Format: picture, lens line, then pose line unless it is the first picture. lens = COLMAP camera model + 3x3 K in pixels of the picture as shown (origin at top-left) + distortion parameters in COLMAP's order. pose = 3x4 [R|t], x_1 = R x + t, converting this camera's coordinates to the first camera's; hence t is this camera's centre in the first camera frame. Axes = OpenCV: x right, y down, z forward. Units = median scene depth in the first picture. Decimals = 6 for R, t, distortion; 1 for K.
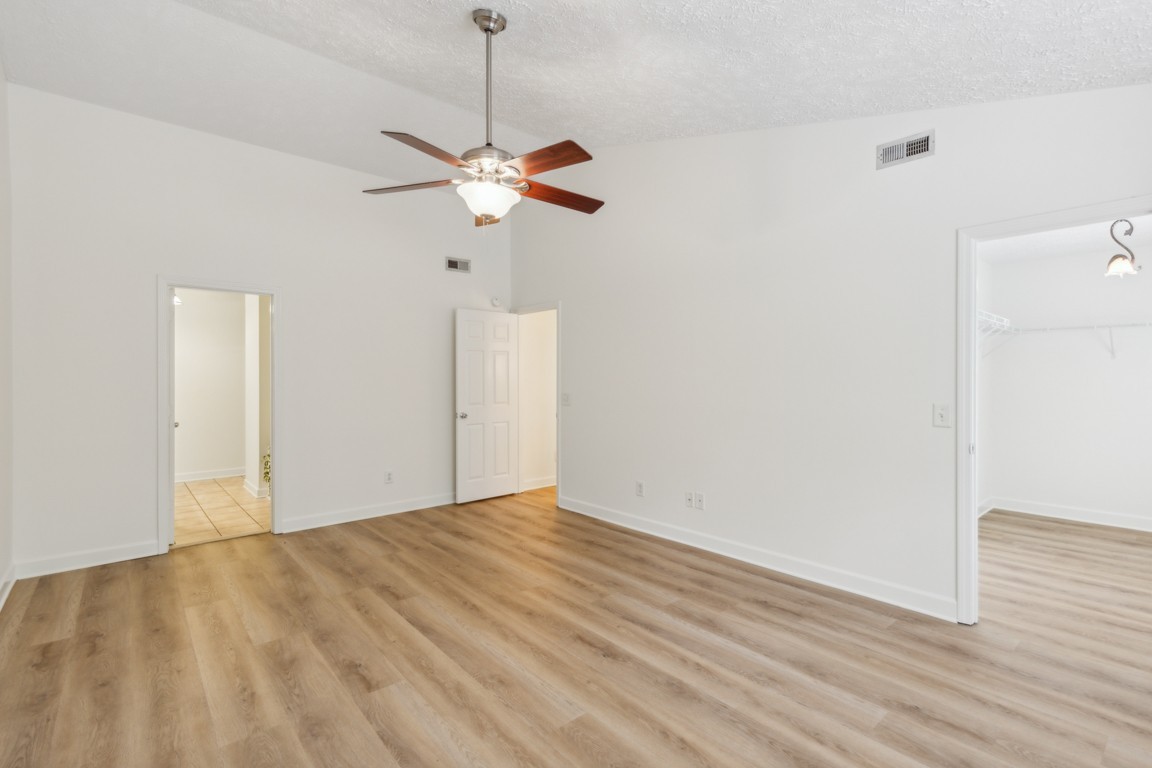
lens RADIAL K [[542.0, 0, 570.0], [0, 542.0, 378.3], [0, 0, 1]] dist [0.006328, -0.001043]
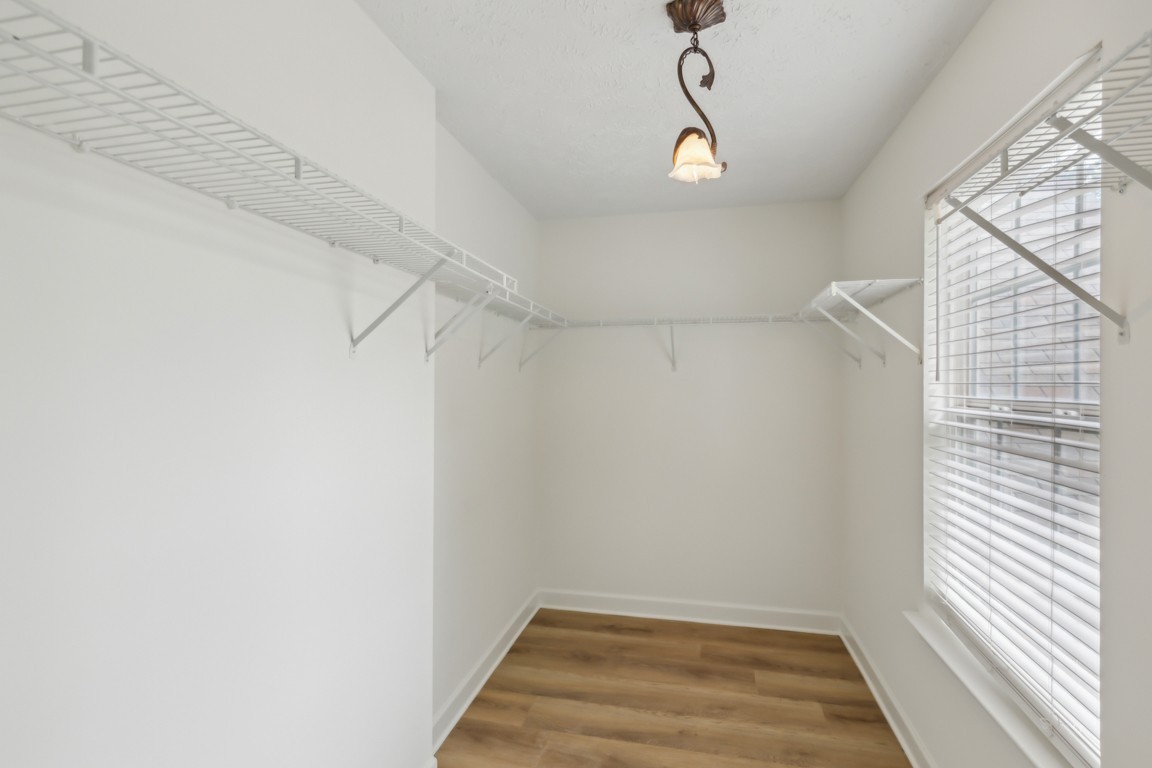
lens RADIAL K [[542.0, 0, 578.3], [0, 542.0, 384.8], [0, 0, 1]] dist [0.006328, -0.001043]
pose [[0.812489, 0.004390, 0.582960, 0.419877], [-0.001314, 0.999983, -0.005698, -0.012437], [-0.582975, 0.003864, 0.812481, 0.431927]]
